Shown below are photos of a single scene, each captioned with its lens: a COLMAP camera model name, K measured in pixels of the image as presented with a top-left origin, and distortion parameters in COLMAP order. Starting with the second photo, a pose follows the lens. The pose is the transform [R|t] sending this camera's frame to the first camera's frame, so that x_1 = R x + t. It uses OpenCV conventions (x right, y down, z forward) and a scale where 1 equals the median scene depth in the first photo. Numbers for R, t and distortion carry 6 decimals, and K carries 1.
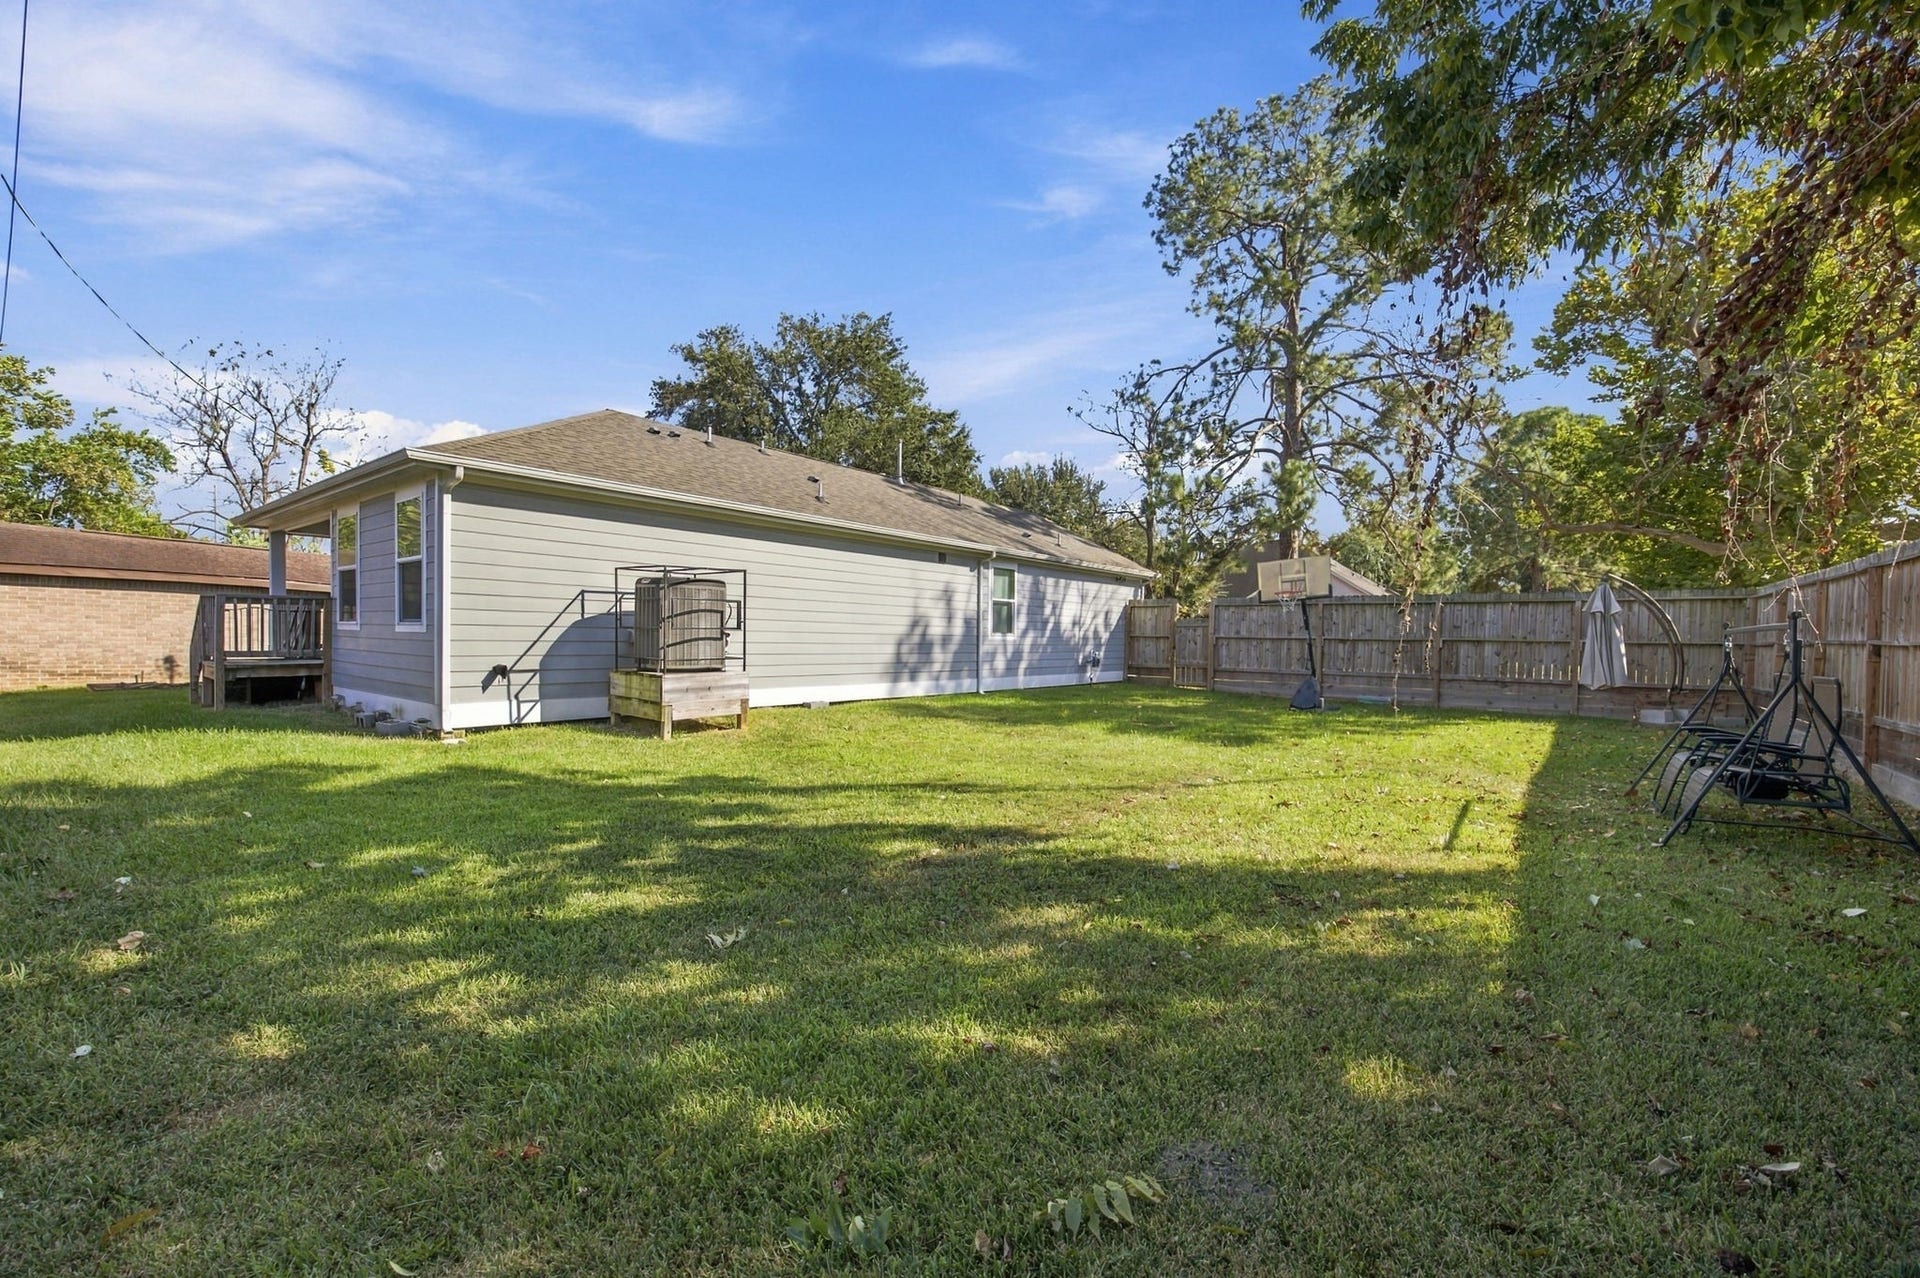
lens RADIAL K [[743.9, 0, 954.0], [0, 743.9, 639.0], [0, 0, 1]] dist [-0.020557, 0.010457]
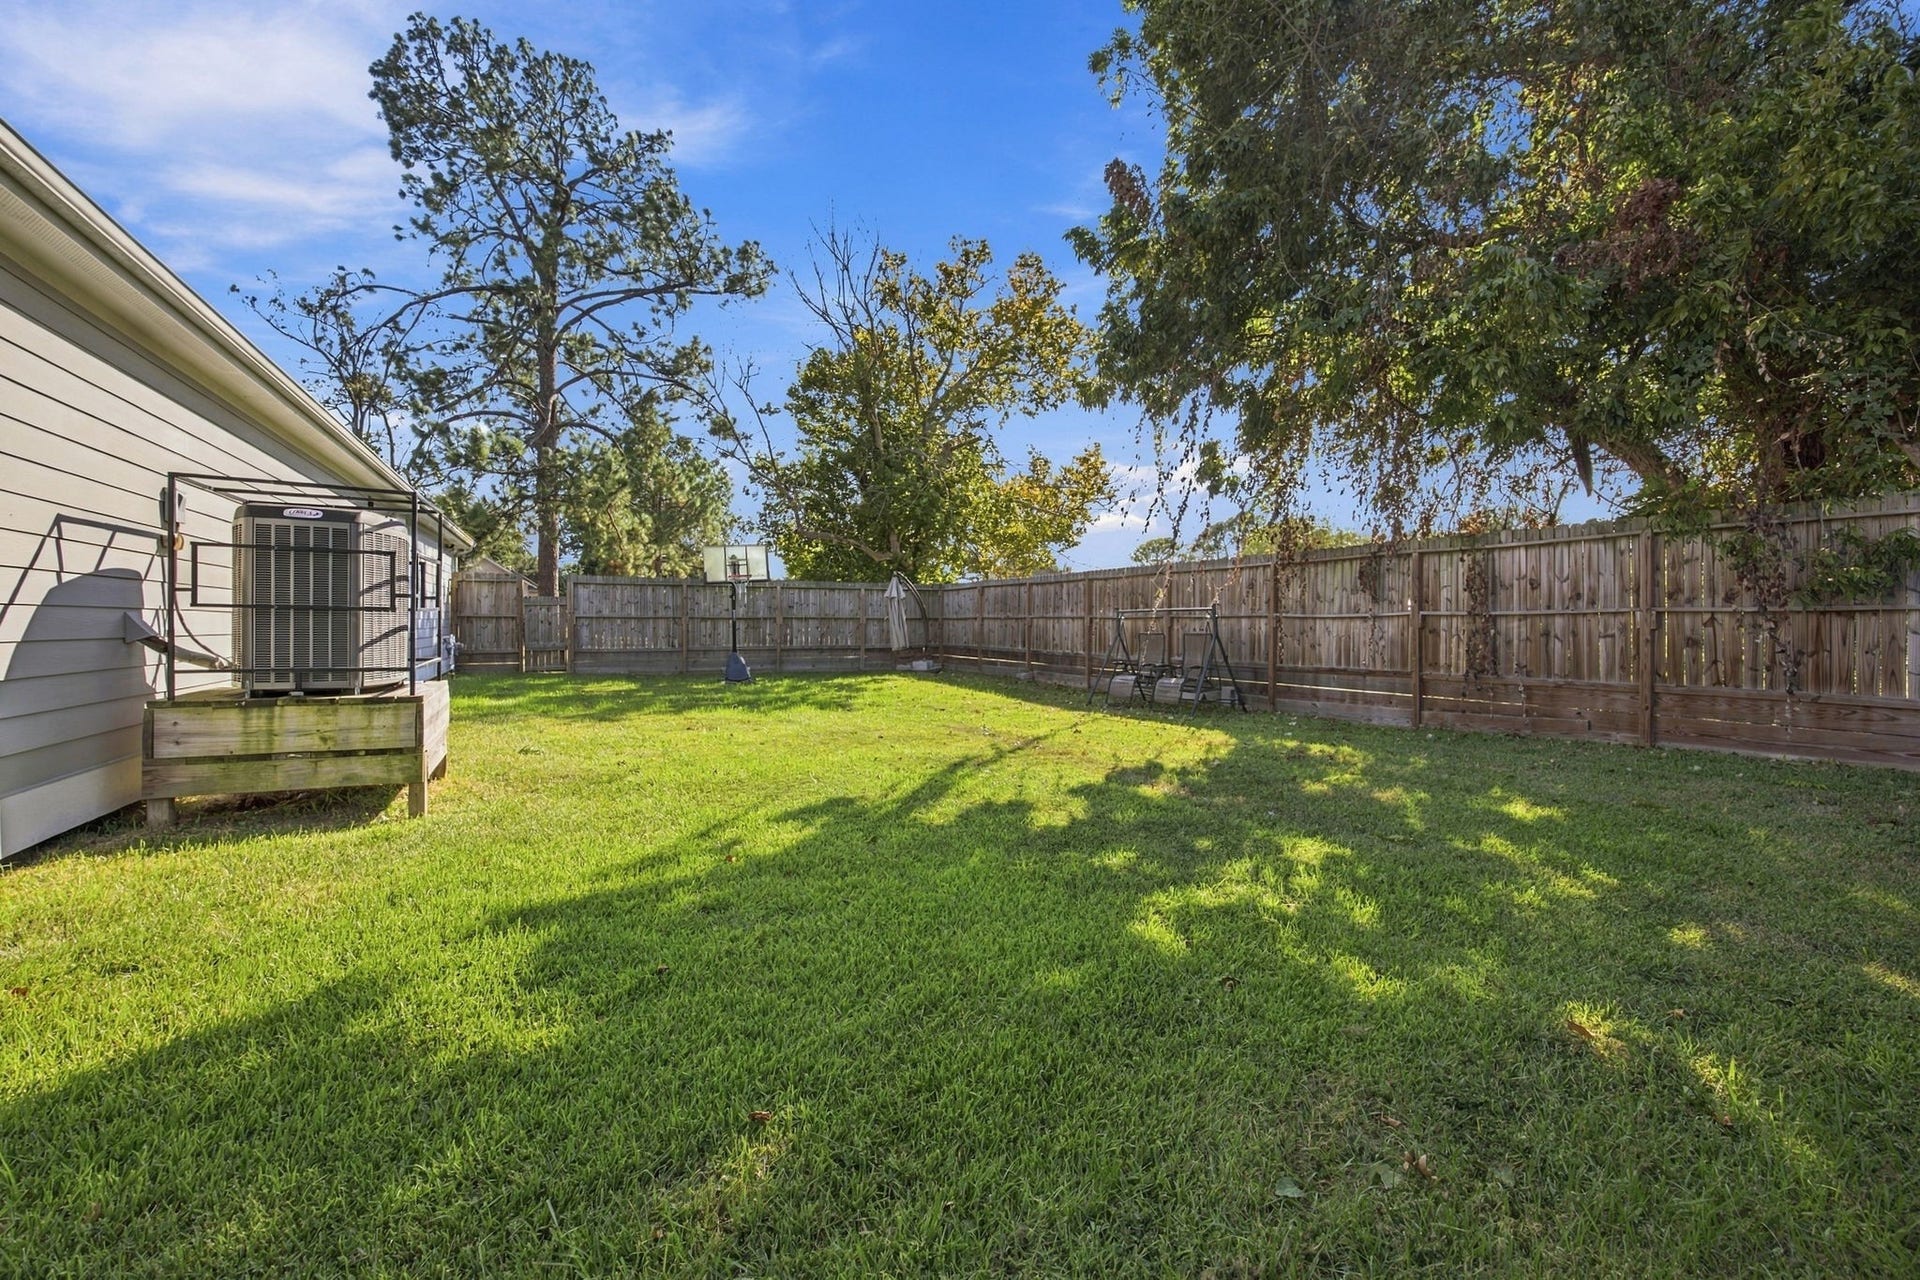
lens RADIAL K [[743.9, 0, 954.0], [0, 743.9, 640.0], [0, 0, 1]] dist [-0.020557, 0.010457]
pose [[0.449319, -0.035274, 0.892675, -0.293456], [0.005965, 0.999316, 0.036485, -0.004291], [-0.893351, -0.011069, 0.449223, 0.172831]]
